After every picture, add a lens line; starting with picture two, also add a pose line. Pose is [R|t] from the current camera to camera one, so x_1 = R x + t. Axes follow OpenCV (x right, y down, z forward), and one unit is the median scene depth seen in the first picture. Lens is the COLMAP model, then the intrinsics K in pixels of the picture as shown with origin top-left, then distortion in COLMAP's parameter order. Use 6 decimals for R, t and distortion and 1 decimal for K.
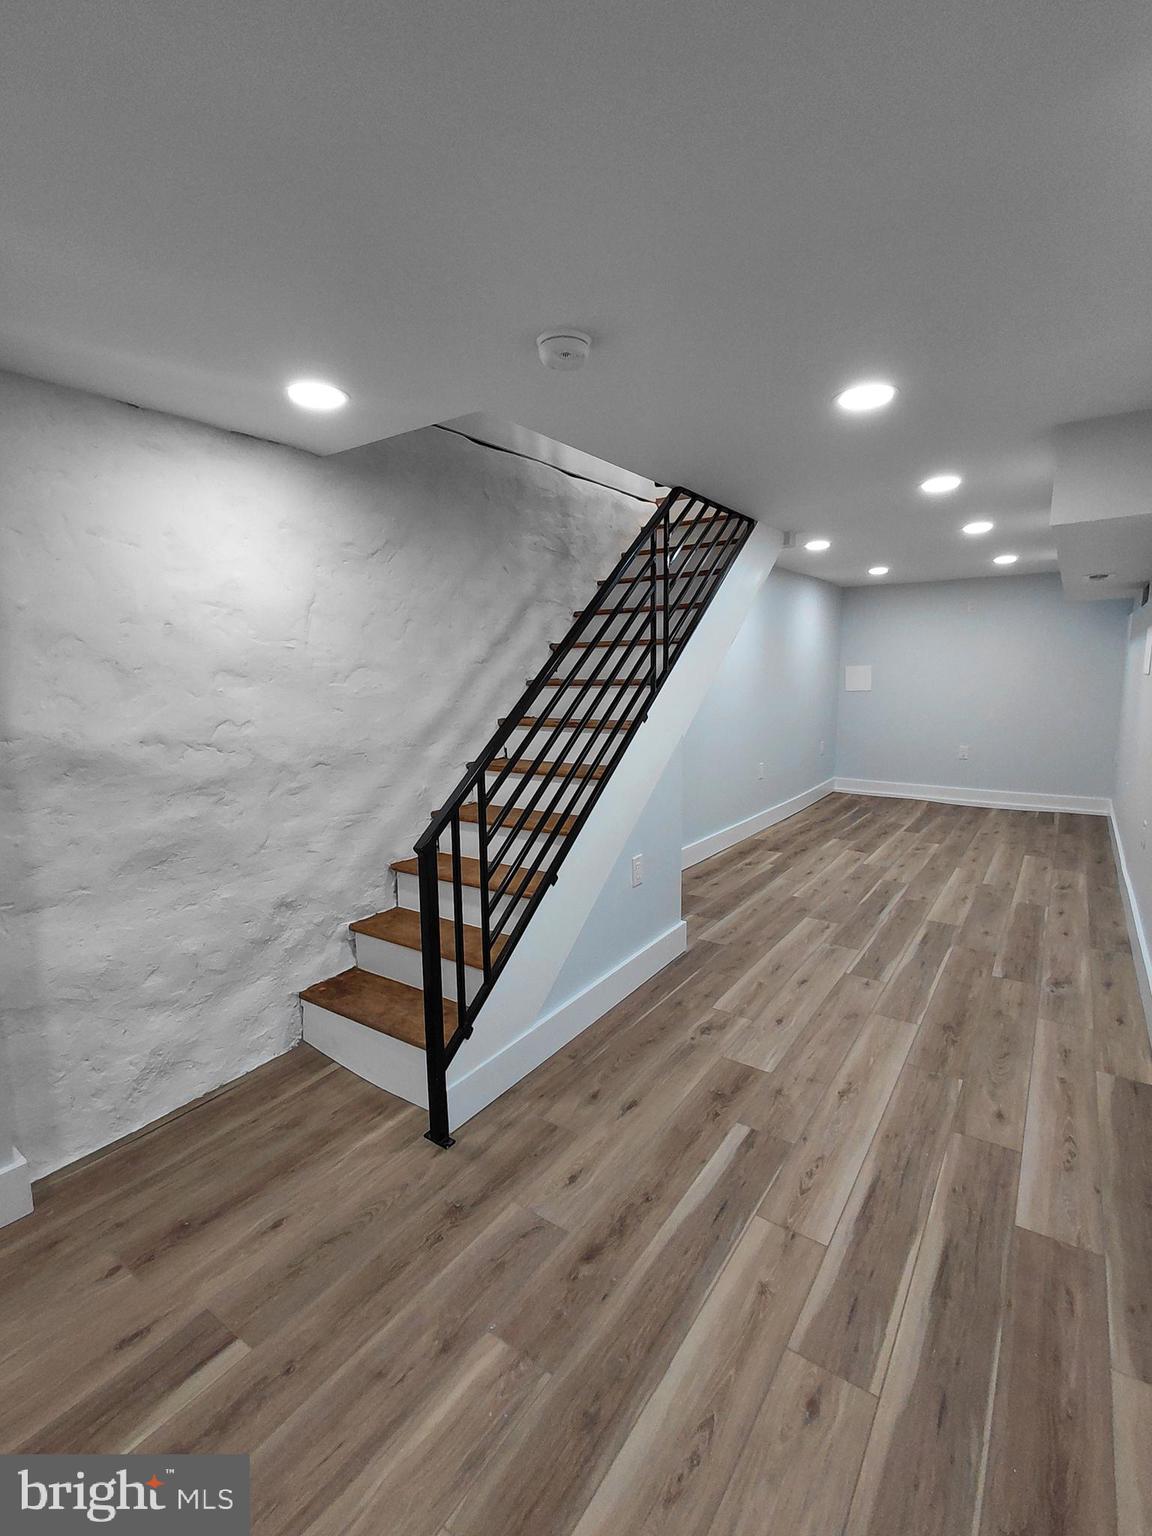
lens RADIAL K [[703.0, 0, 562.7], [0, 703.0, 777.7], [0, 0, 1]] dist [-0.008356, 0.002137]
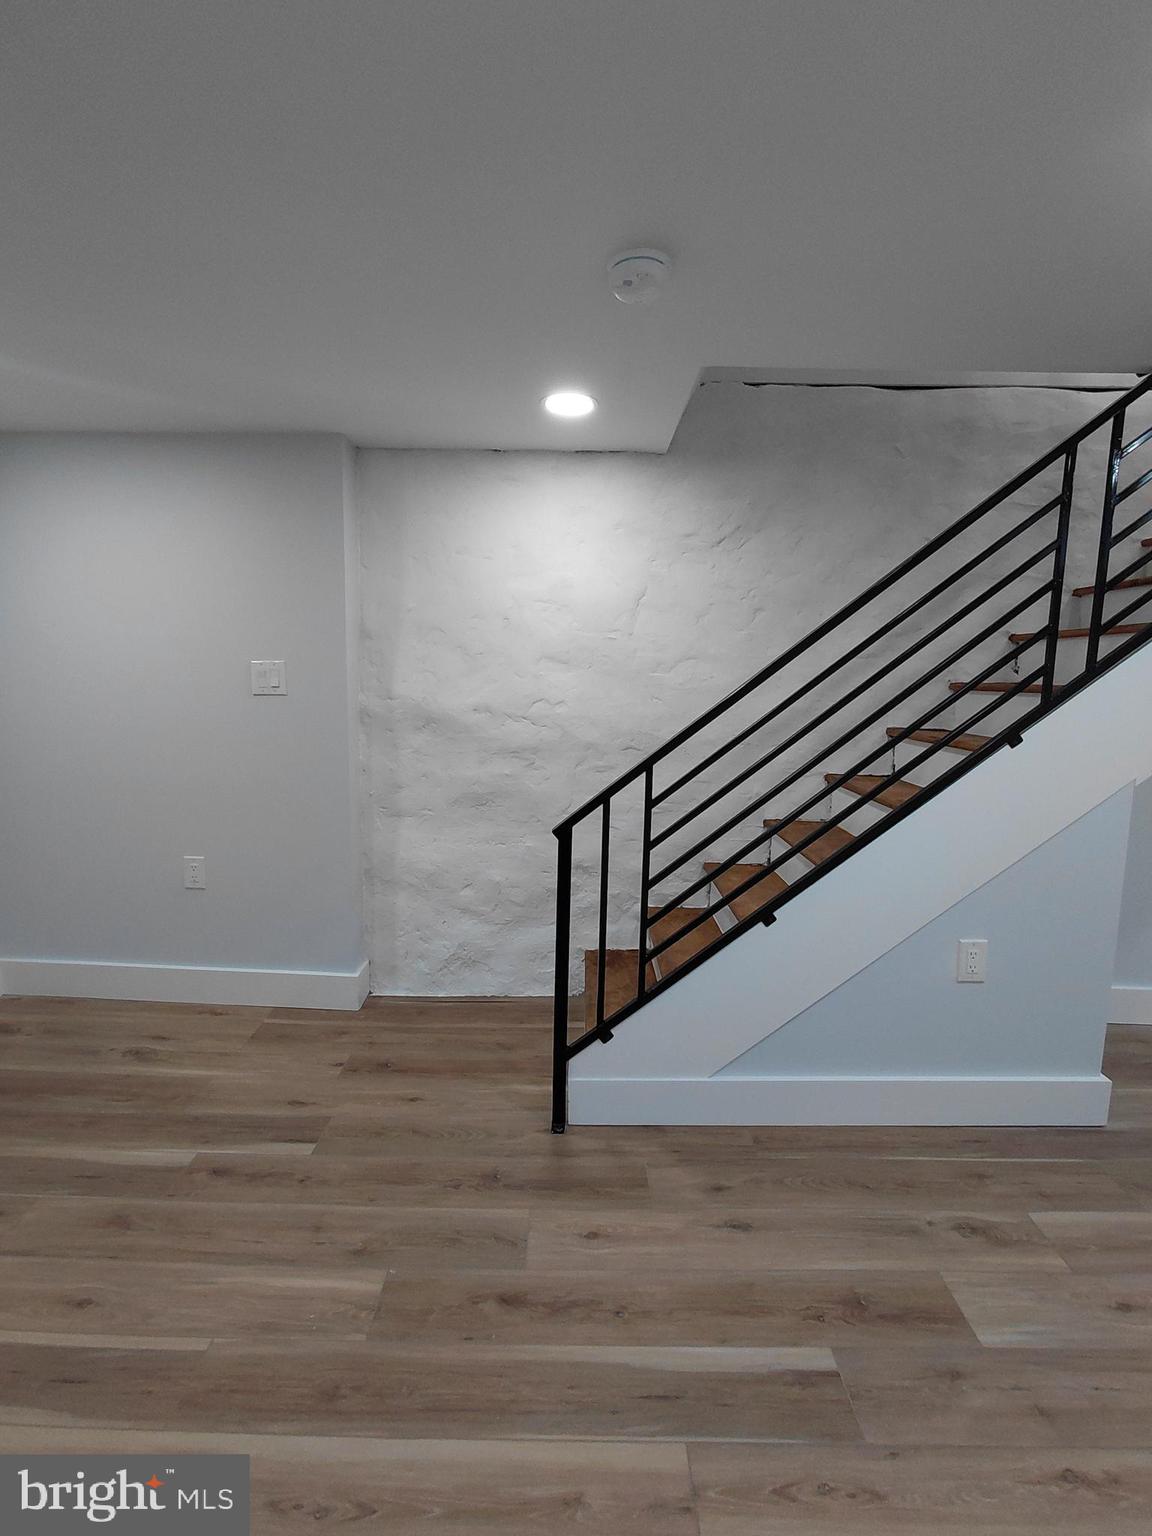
lens RADIAL K [[703.0, 0, 581.1], [0, 703.0, 773.5], [0, 0, 1]] dist [-0.008356, 0.002137]
pose [[0.579012, 0.144161, -0.802473, 0.547411], [-0.151957, 0.986079, 0.067503, -0.048725], [0.801033, 0.082856, 0.592858, 0.366493]]
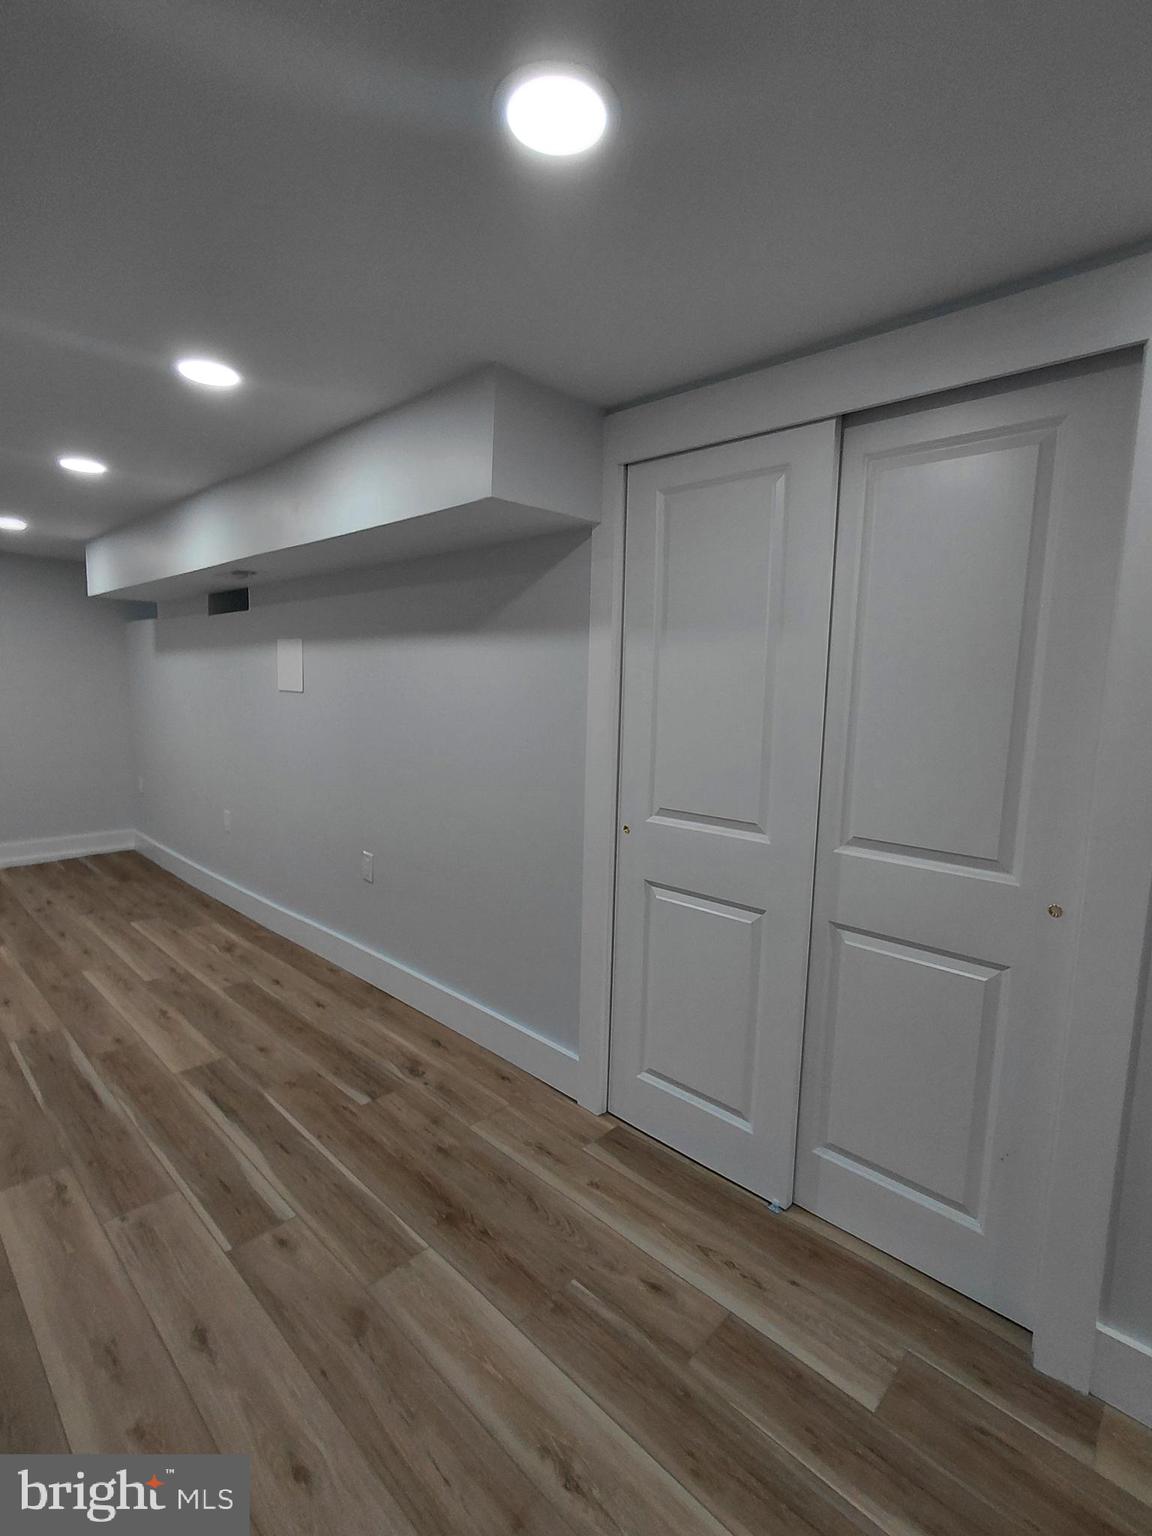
lens RADIAL K [[703.0, 0, 572.7], [0, 703.0, 765.9], [0, 0, 1]] dist [-0.008356, 0.002137]
pose [[0.134998, -0.090886, 0.986669, -0.089240], [0.124823, 0.989411, 0.074060, -0.145801], [-0.982952, 0.113161, 0.144913, 0.887323]]
